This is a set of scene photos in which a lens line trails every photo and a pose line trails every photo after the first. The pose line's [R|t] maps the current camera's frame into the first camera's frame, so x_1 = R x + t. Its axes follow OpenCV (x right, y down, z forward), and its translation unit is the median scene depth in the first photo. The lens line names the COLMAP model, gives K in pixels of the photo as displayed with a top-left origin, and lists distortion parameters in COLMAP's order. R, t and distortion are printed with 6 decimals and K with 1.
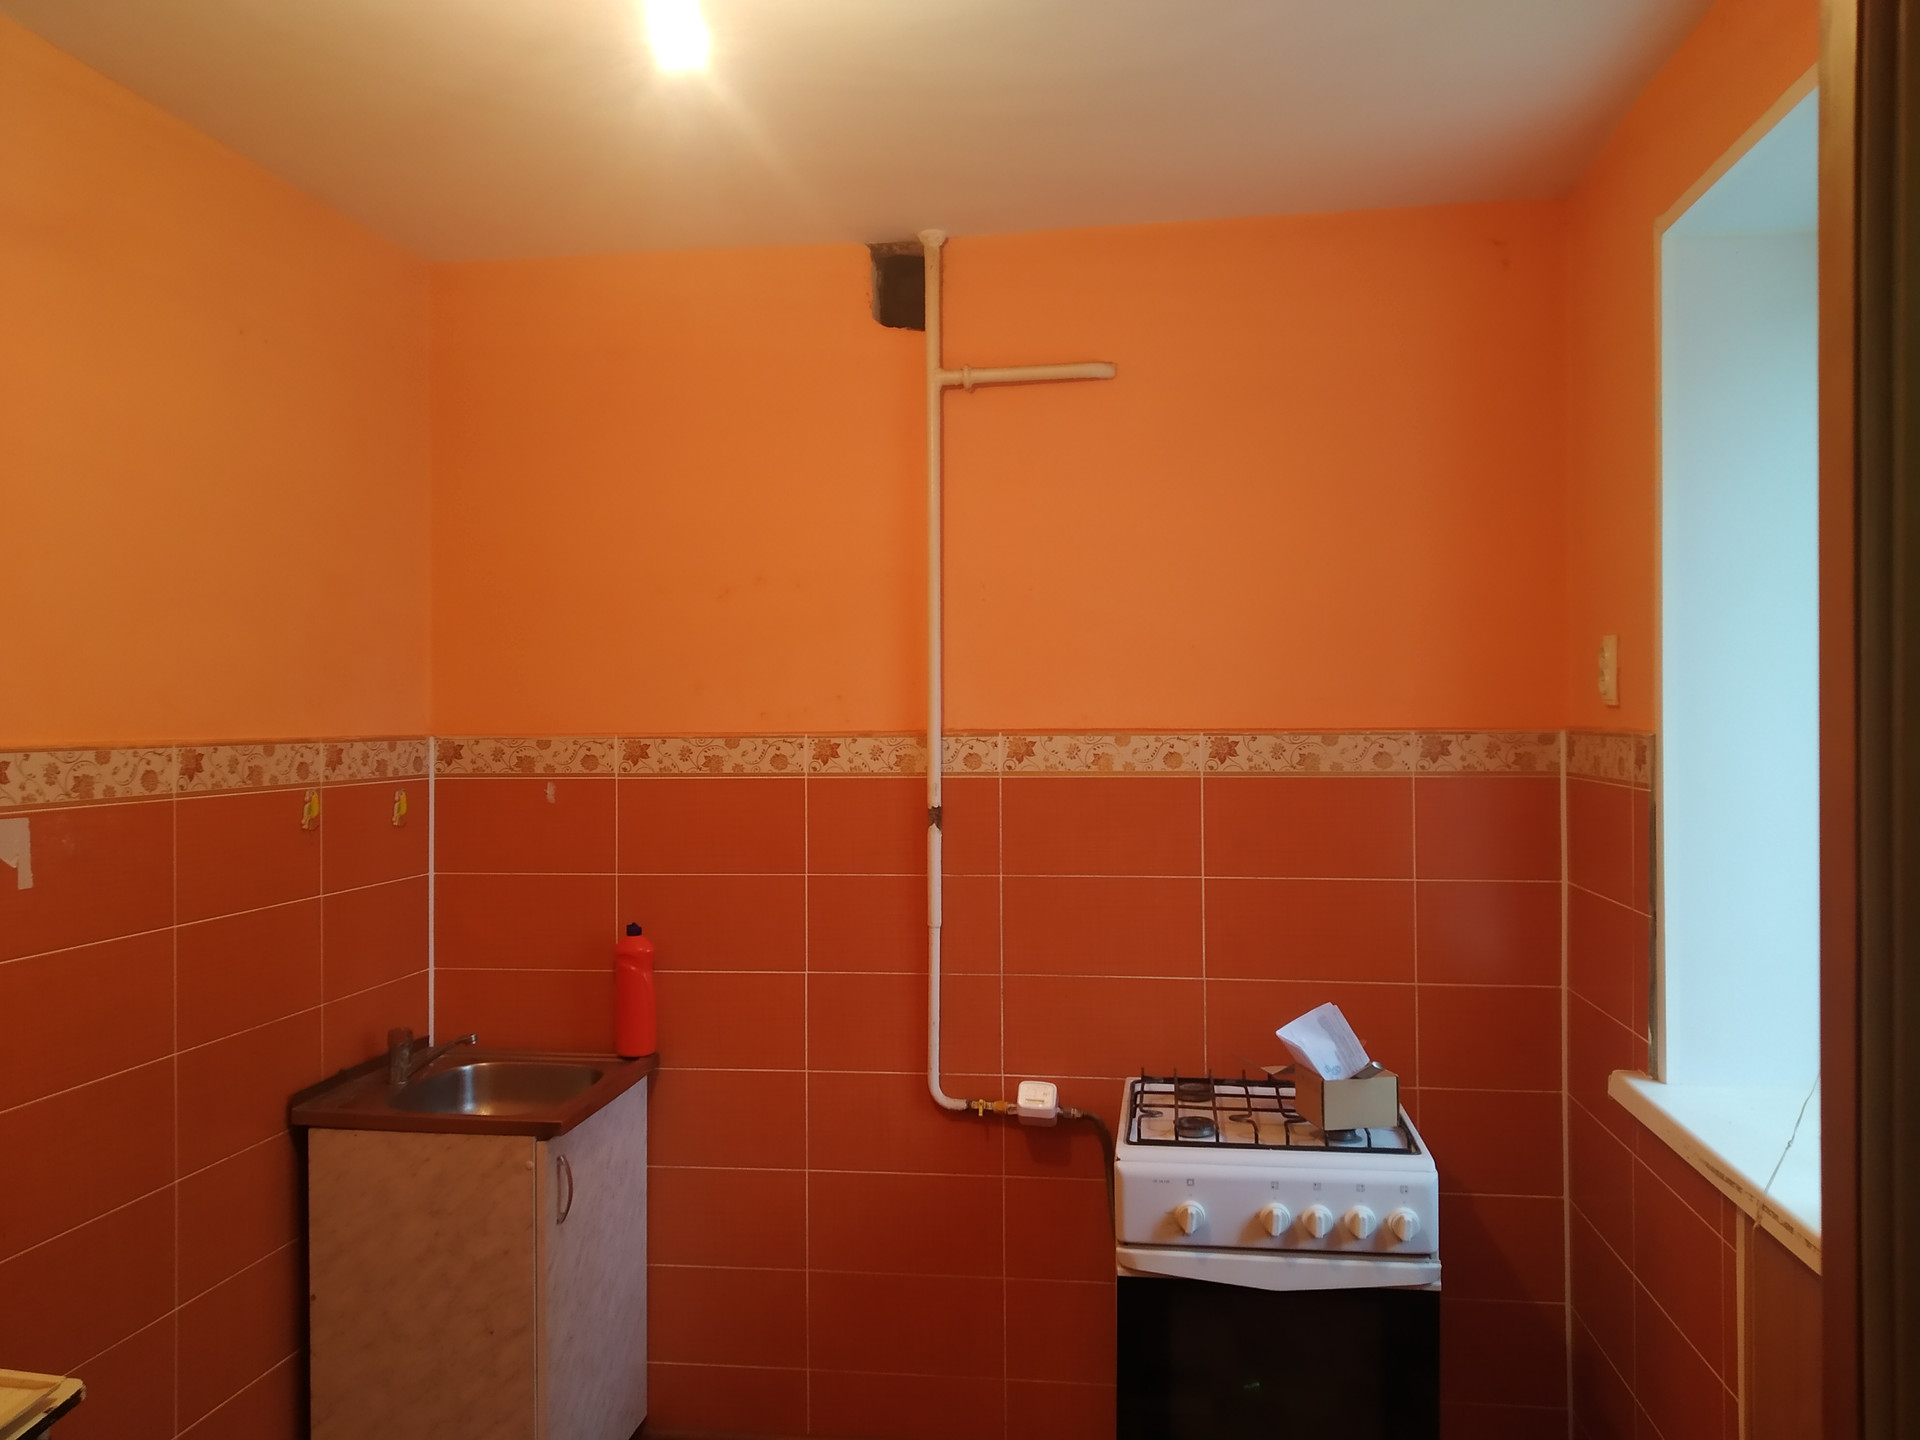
lens RADIAL K [[1440.8, 0, 960.0], [0, 1440.8, 720.0], [0, 0, 1]] dist [-0.001230, -0.000579]
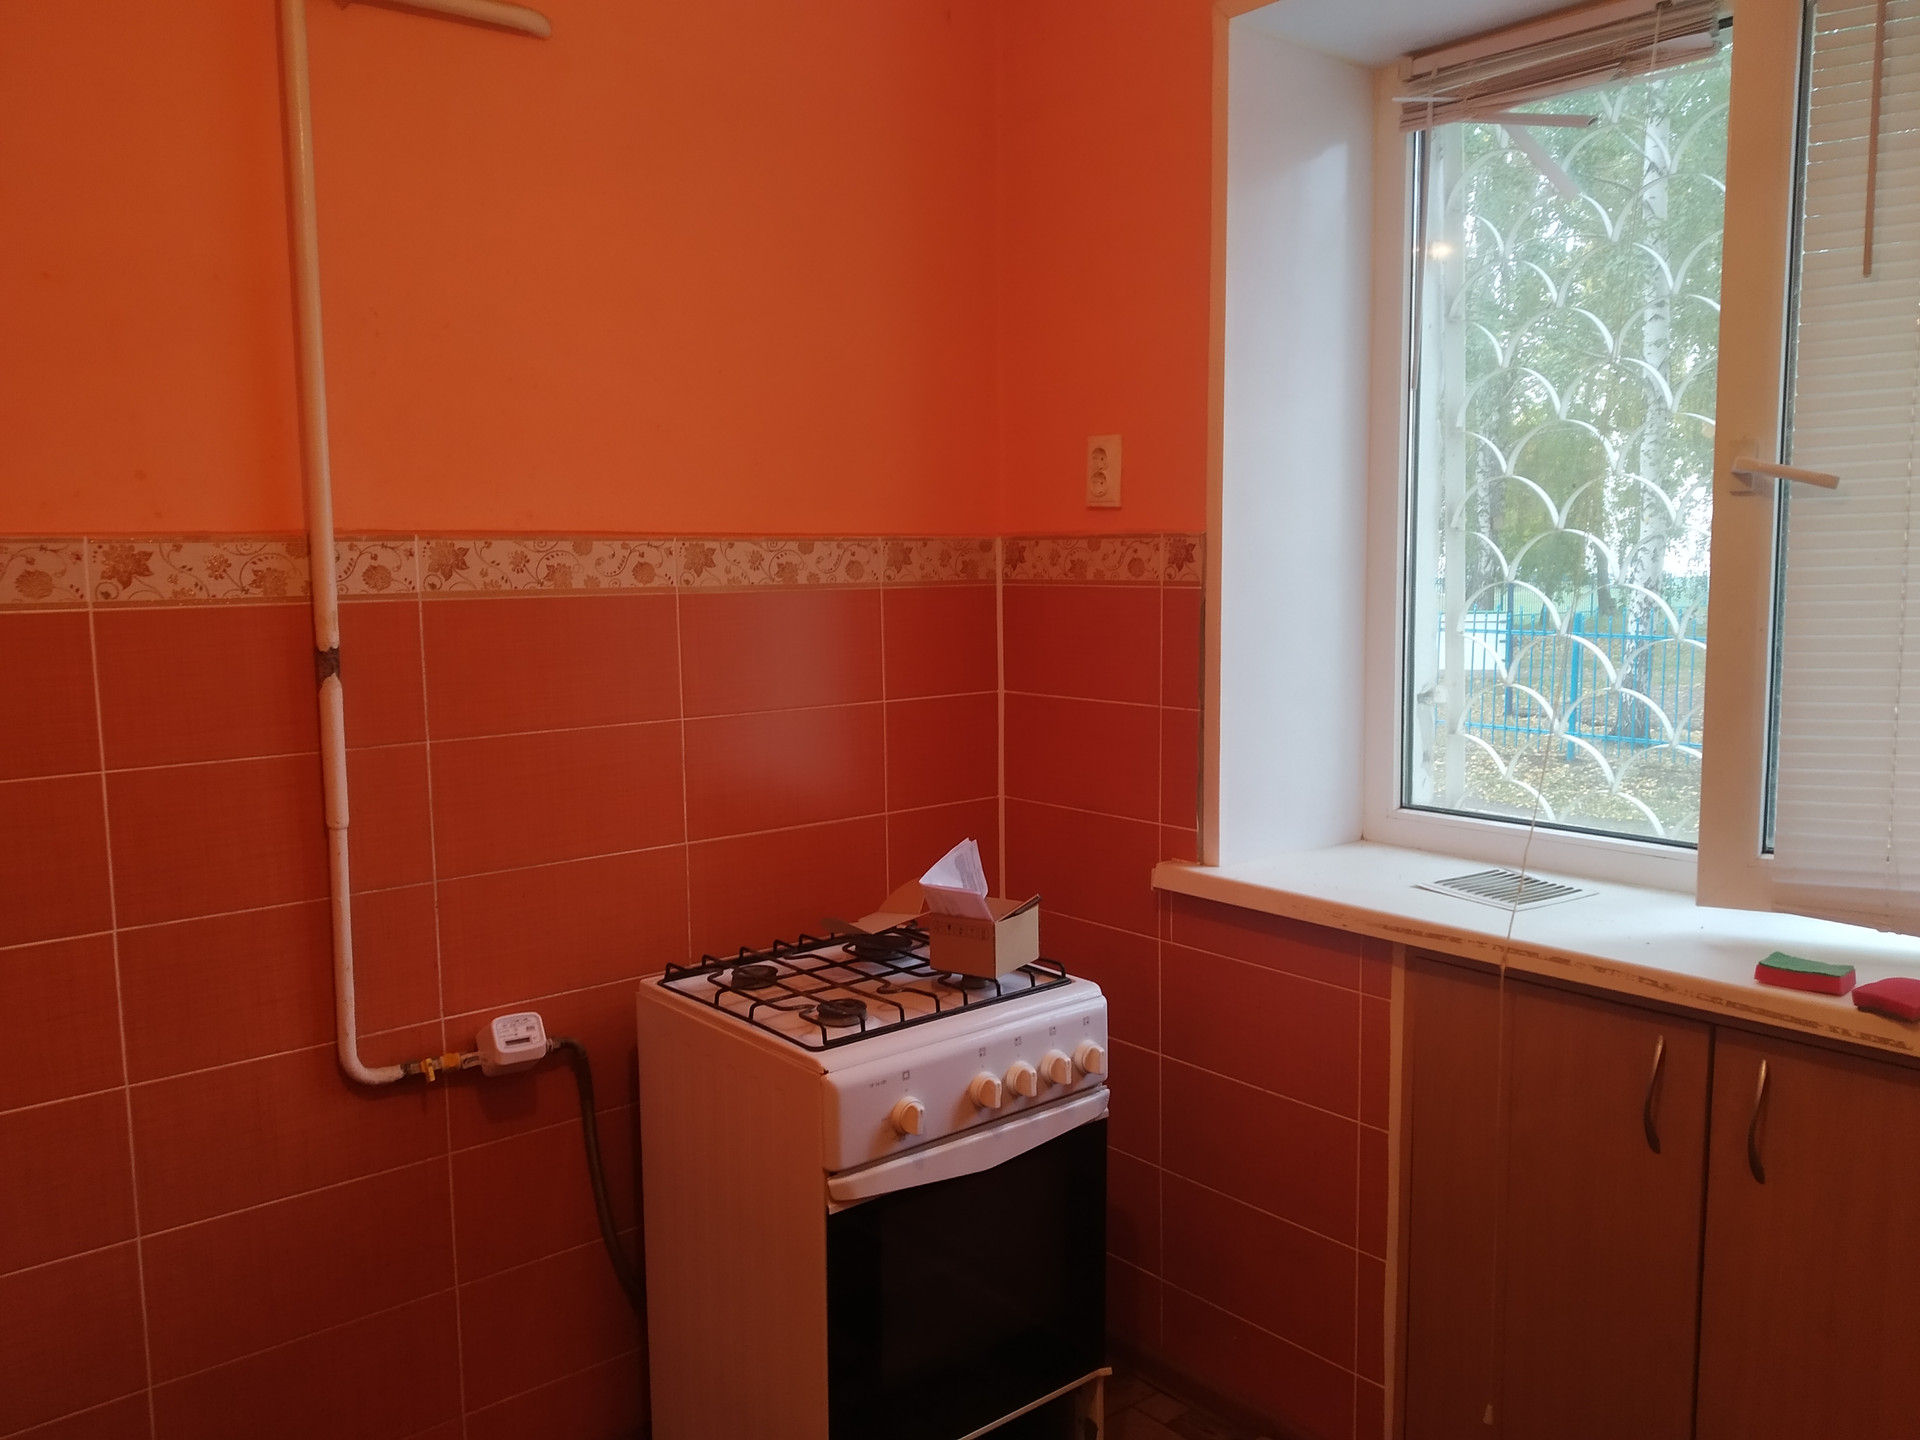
lens RADIAL K [[1540.2, 0, 962.4], [0, 1540.2, 687.1], [0, 0, 1]] dist [0.089881, -0.189828]
pose [[0.650857, -0.068055, 0.756144, -0.378053], [-0.005749, 0.995504, 0.094546, 0.009296], [-0.759179, -0.065883, 0.647539, 0.321190]]
